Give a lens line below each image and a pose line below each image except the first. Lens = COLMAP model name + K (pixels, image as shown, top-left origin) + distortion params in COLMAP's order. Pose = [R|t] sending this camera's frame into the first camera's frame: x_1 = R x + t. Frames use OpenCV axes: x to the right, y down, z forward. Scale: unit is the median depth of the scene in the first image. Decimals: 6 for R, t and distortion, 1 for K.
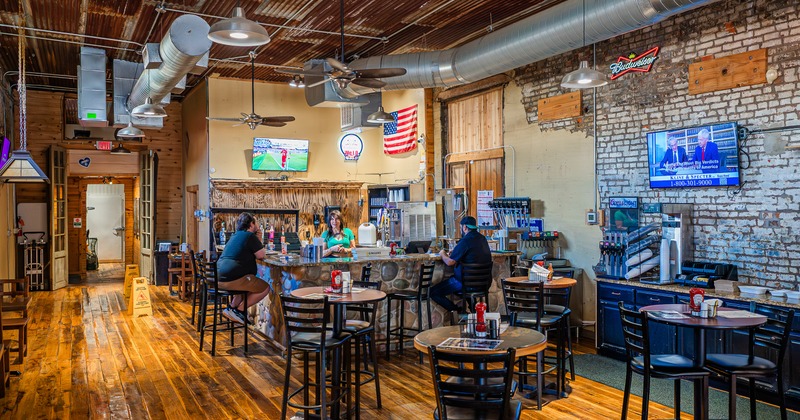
lens RADIAL K [[598.3, 0, 399.5], [0, 598.3, 208.1], [0, 0, 1]] dist [-0.006394, 0.000187]
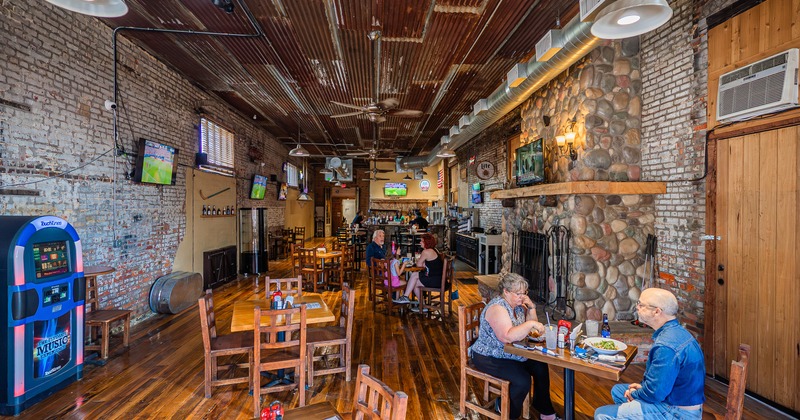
lens RADIAL K [[374.4, 0, 400.1], [0, 374.4, 210.1], [0, 0, 1]] dist [-0.001761, -0.000126]
pose [[0.908668, 0.012682, -0.417326, 0.534175], [-0.013078, 0.999913, 0.001910, -0.000483], [0.417314, 0.003723, 0.908755, -0.520551]]
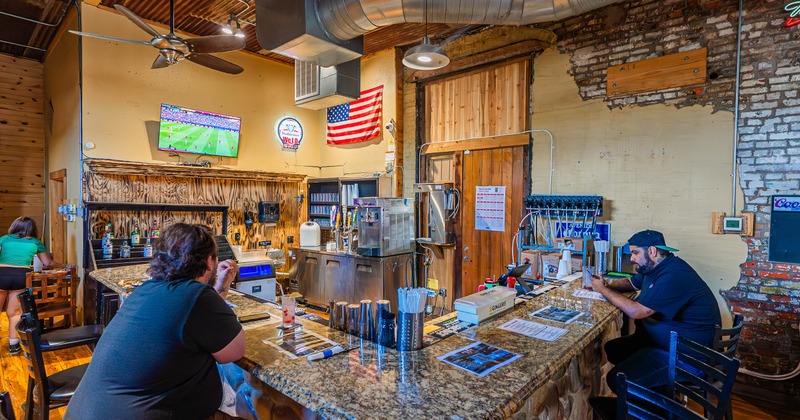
lens RADIAL K [[374.4, 0, 401.4], [0, 374.4, 210.6], [0, 0, 1]] dist [-0.001761, -0.000126]
pose [[0.931584, 0.005543, 0.363484, -0.141335], [-0.012082, 0.999803, 0.015718, -0.001741], [-0.363325, -0.019034, 0.931468, 0.489972]]
